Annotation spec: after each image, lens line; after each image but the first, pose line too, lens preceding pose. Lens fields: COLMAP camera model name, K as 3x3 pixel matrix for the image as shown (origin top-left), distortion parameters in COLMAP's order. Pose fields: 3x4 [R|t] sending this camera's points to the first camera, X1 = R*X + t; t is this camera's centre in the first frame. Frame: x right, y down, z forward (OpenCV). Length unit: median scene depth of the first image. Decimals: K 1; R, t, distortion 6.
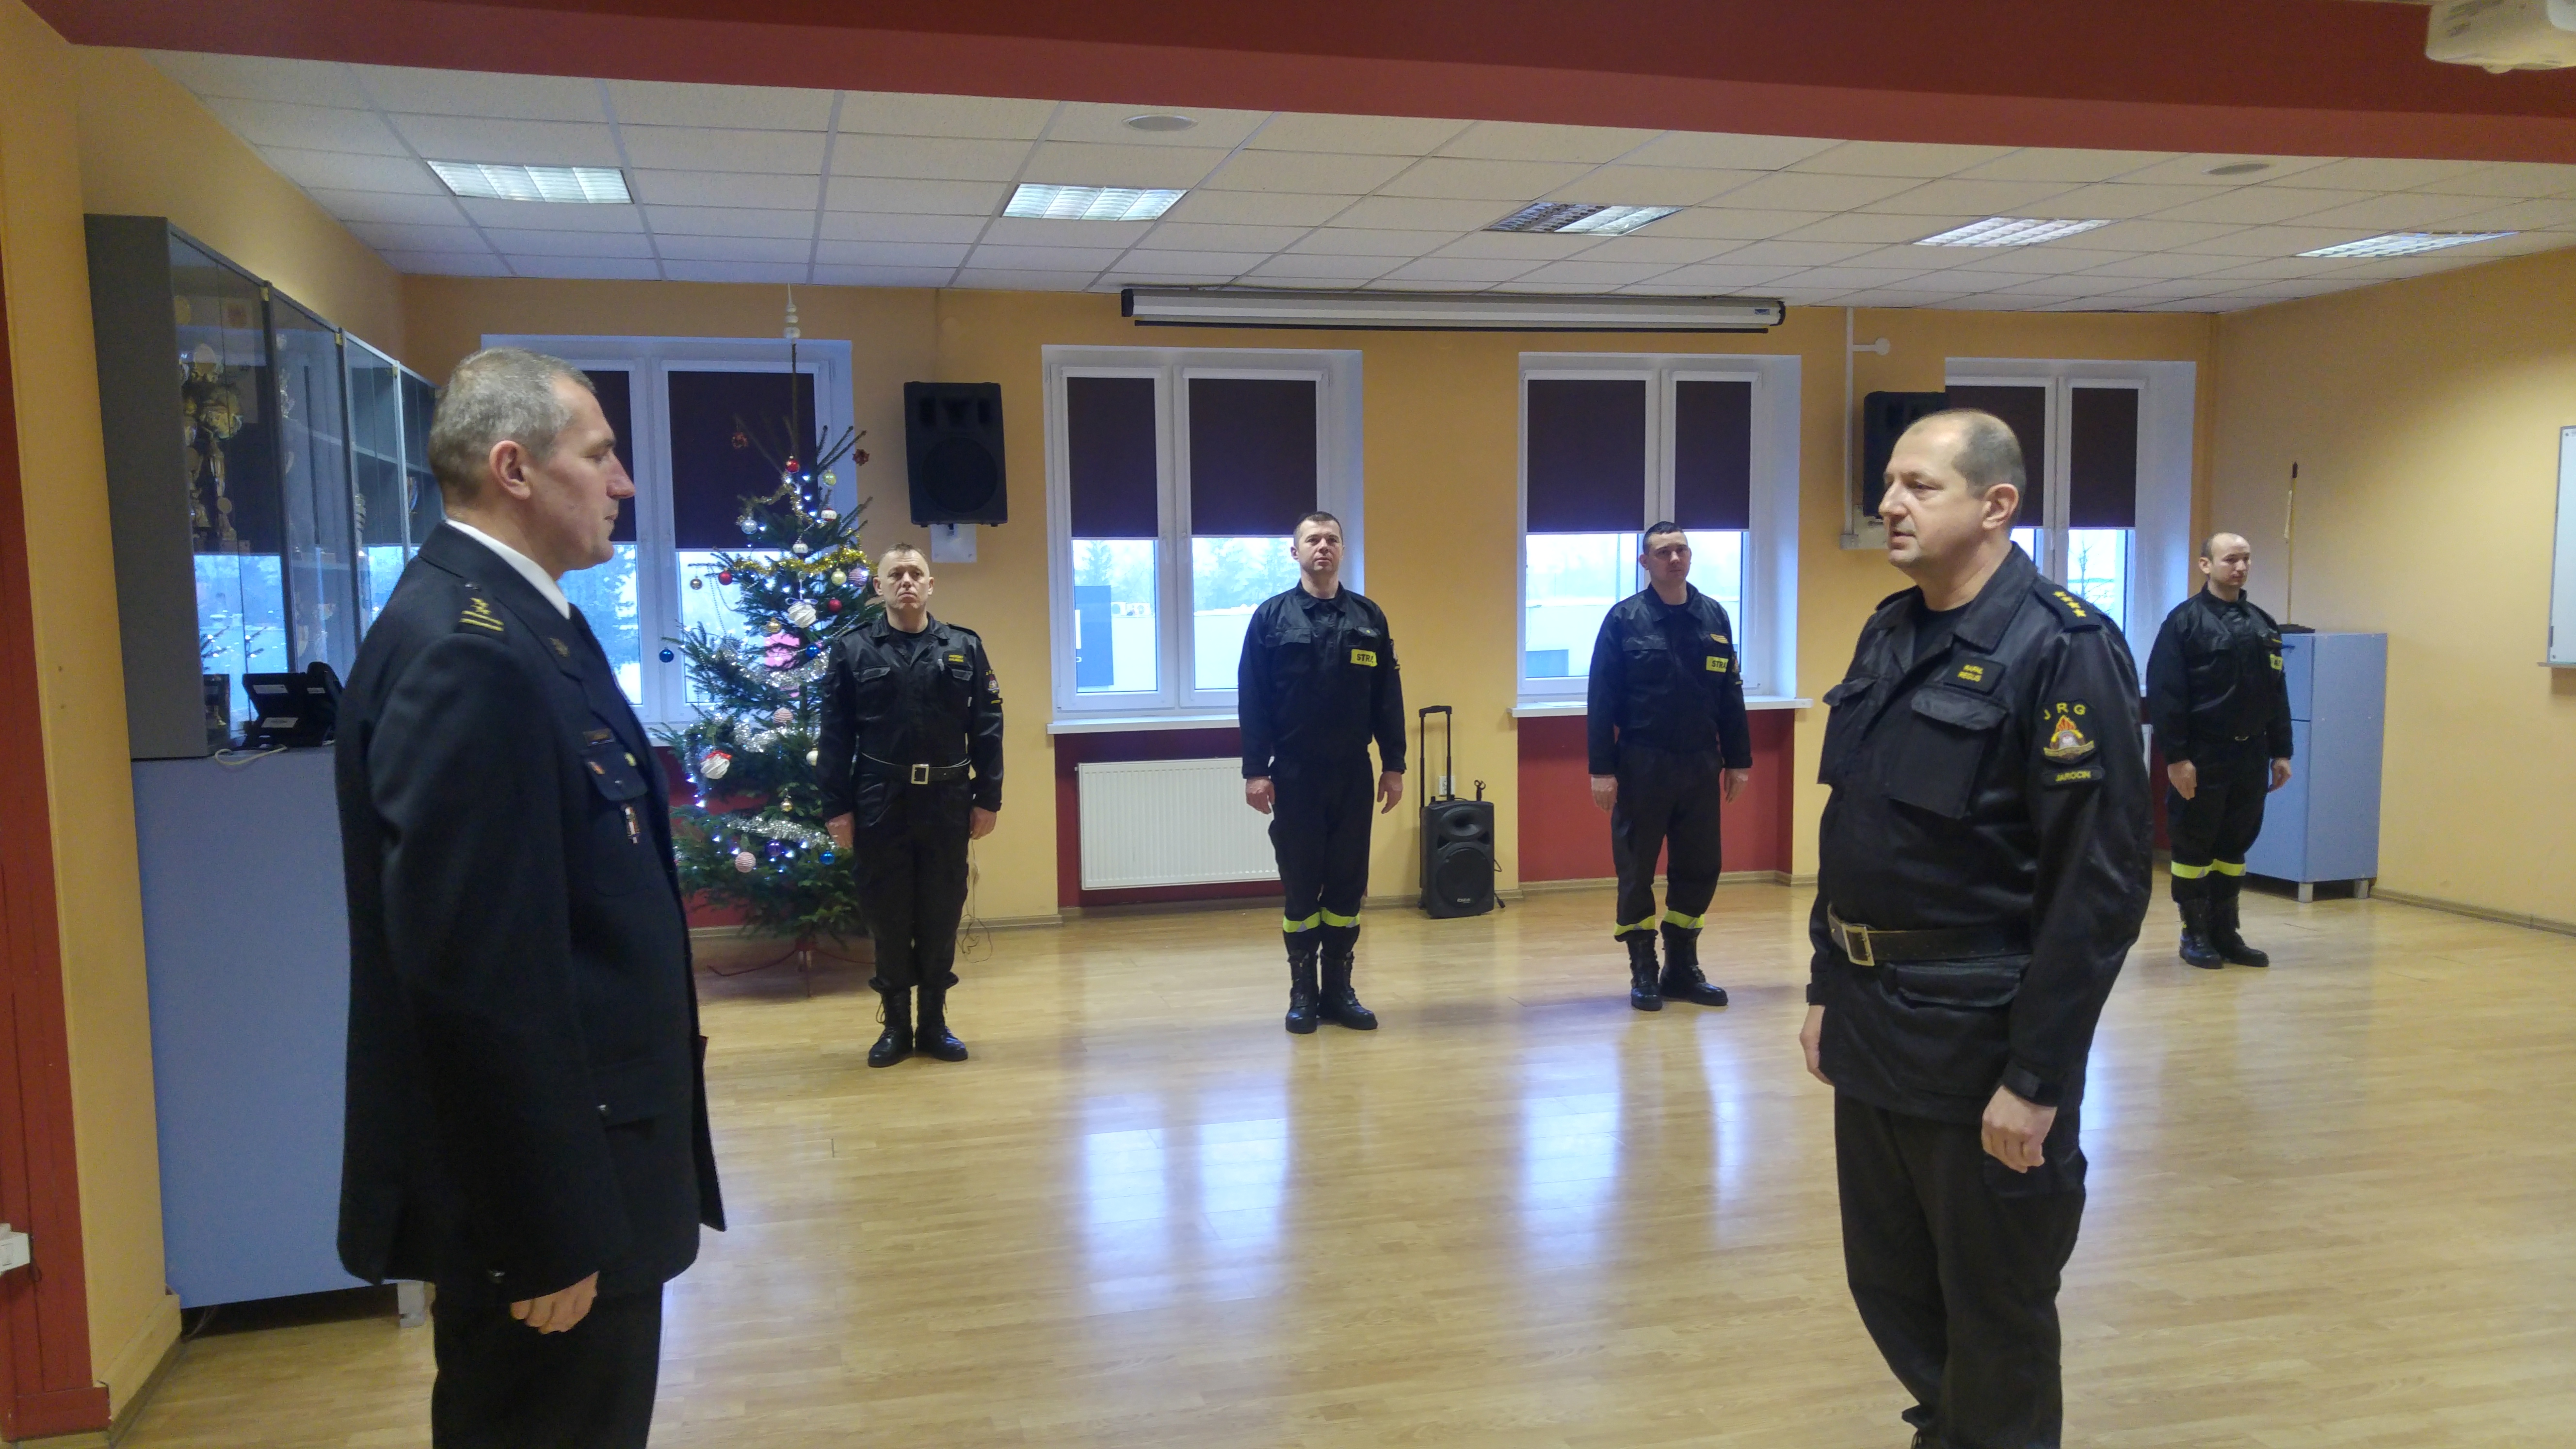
lens RADIAL K [[2044.8, 0, 1293.1], [0, 2044.8, 735.5], [0, 0, 1]] dist [0.060591, -0.004792]
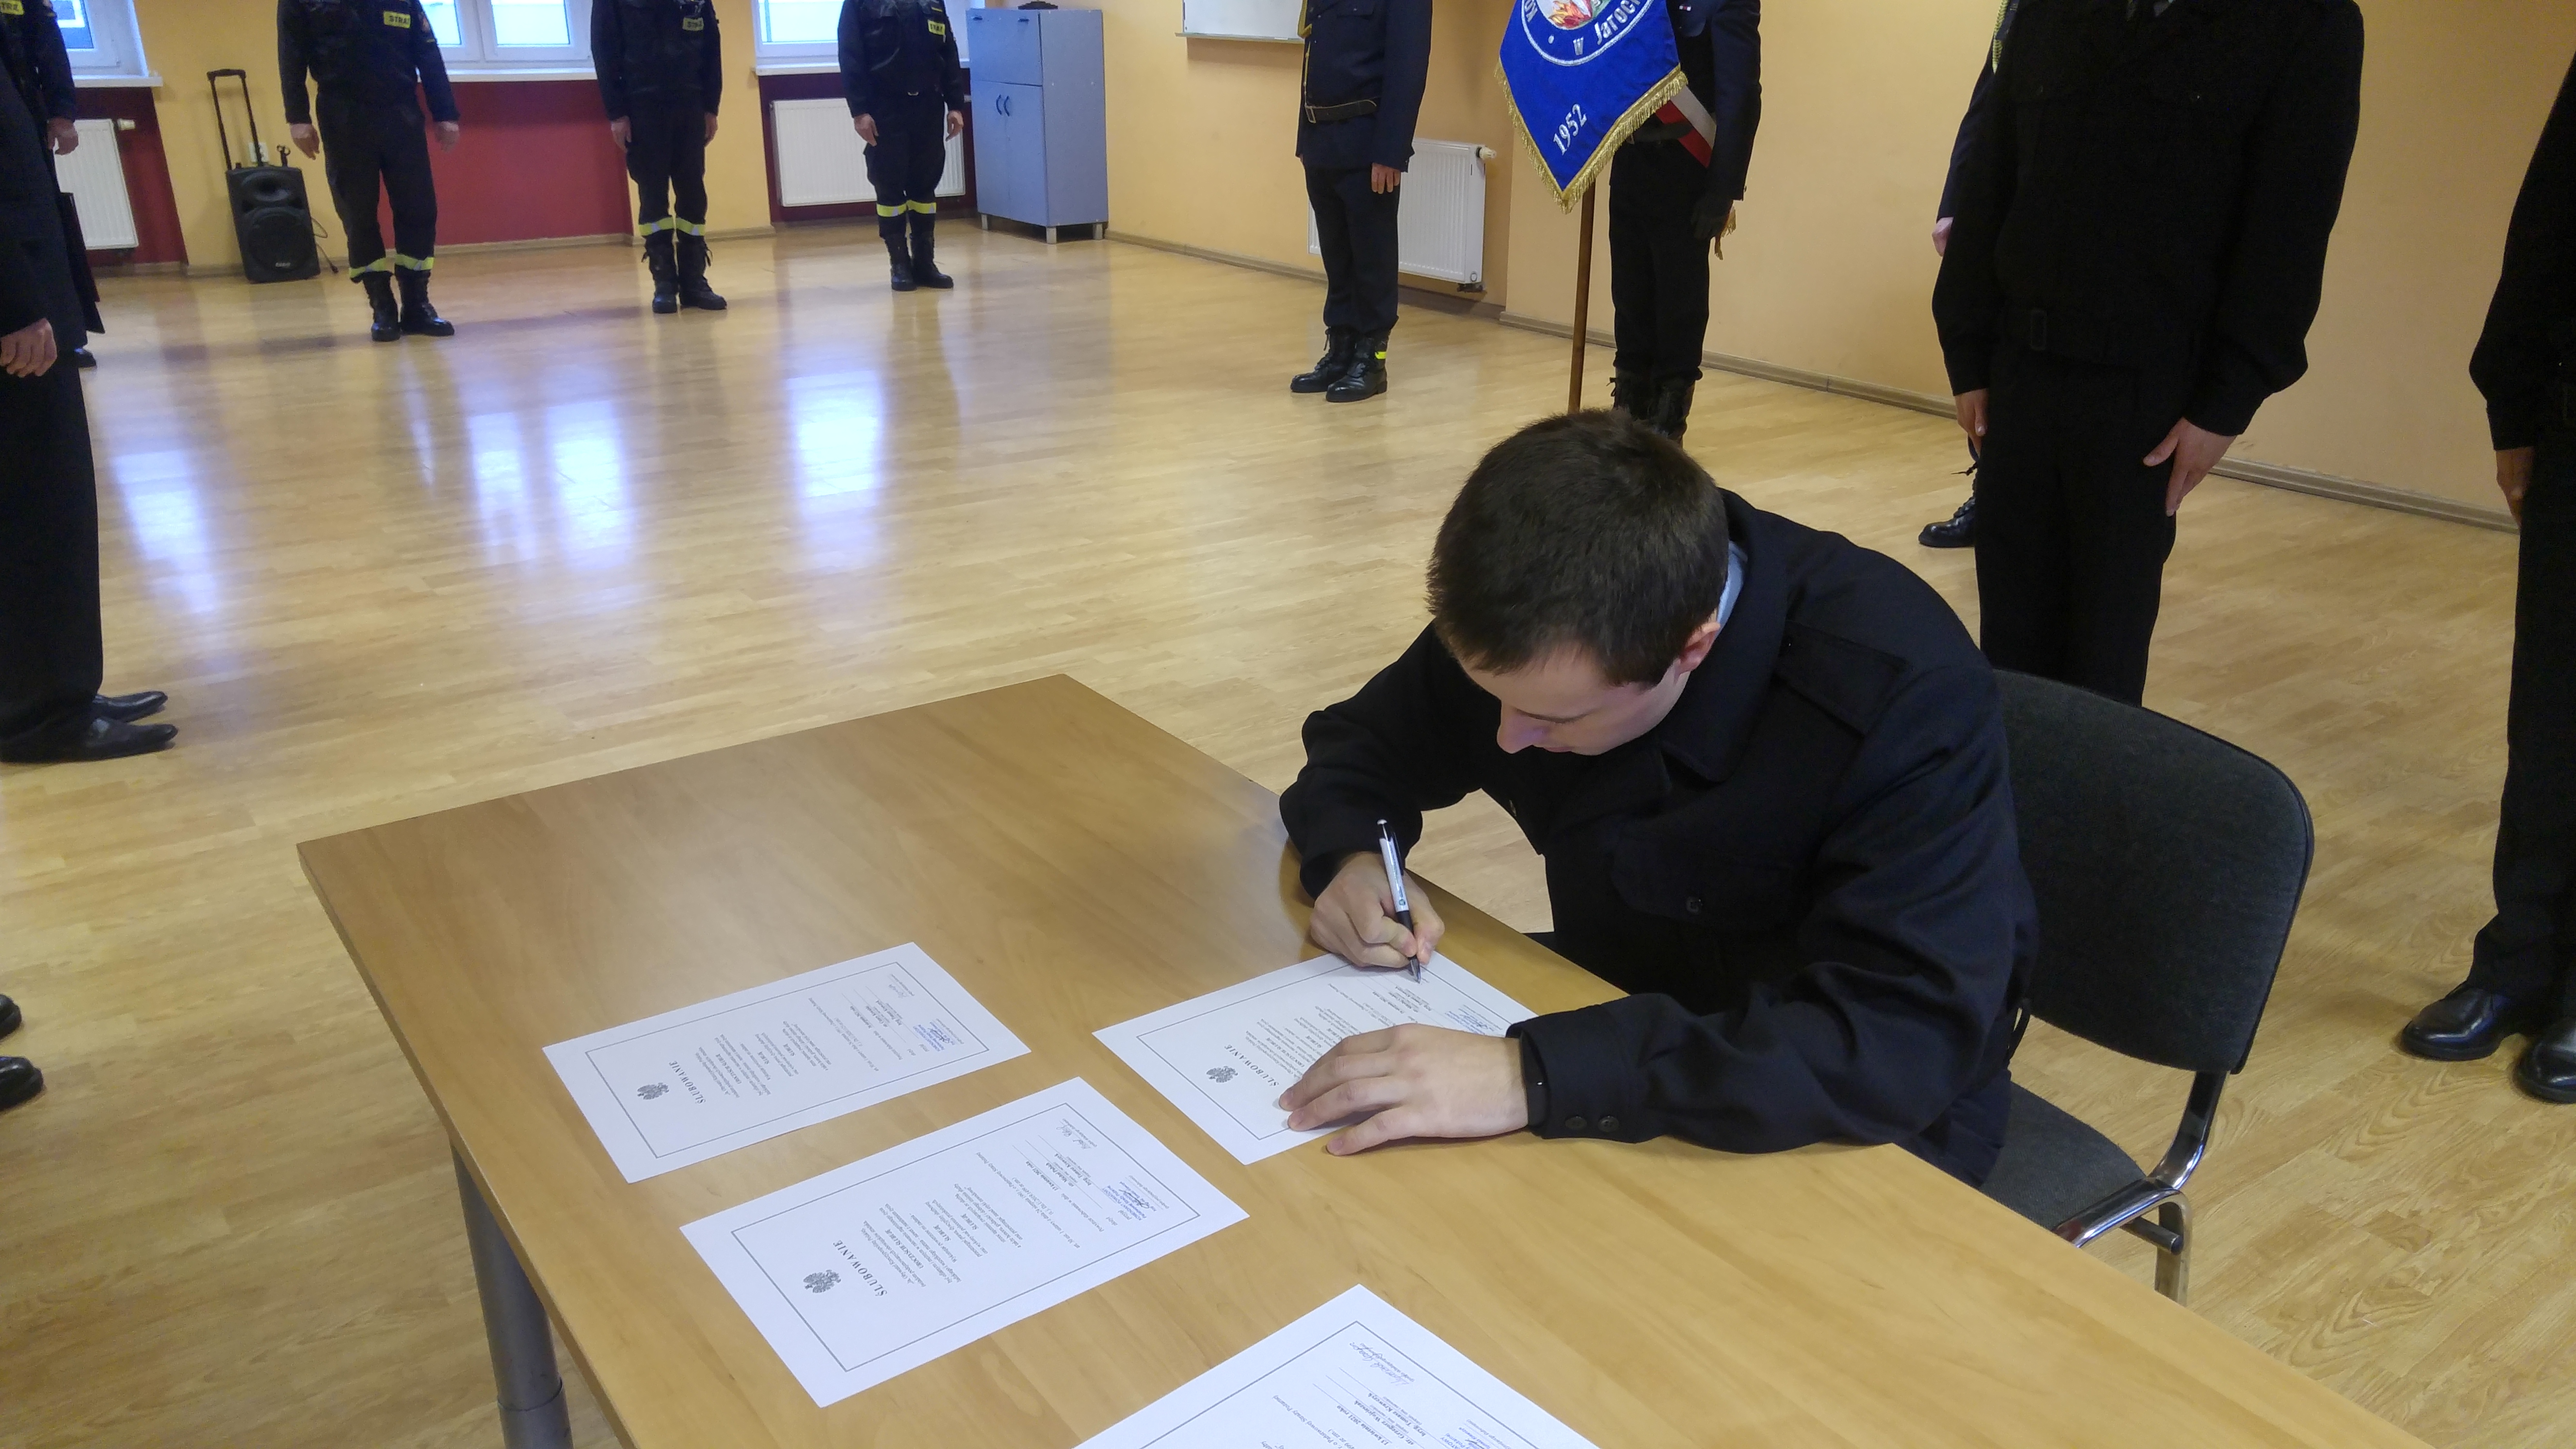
lens RADIAL K [[1966.2, 0, 1267.0], [0, 1966.2, 746.6], [0, 0, 1]] dist [0.011196, 0.074442]
pose [[0.935985, -0.118828, 0.331379, 0.216517], [0.017757, 0.956048, 0.292672, 0.030461], [-0.351592, -0.268052, 0.896957, -0.205969]]
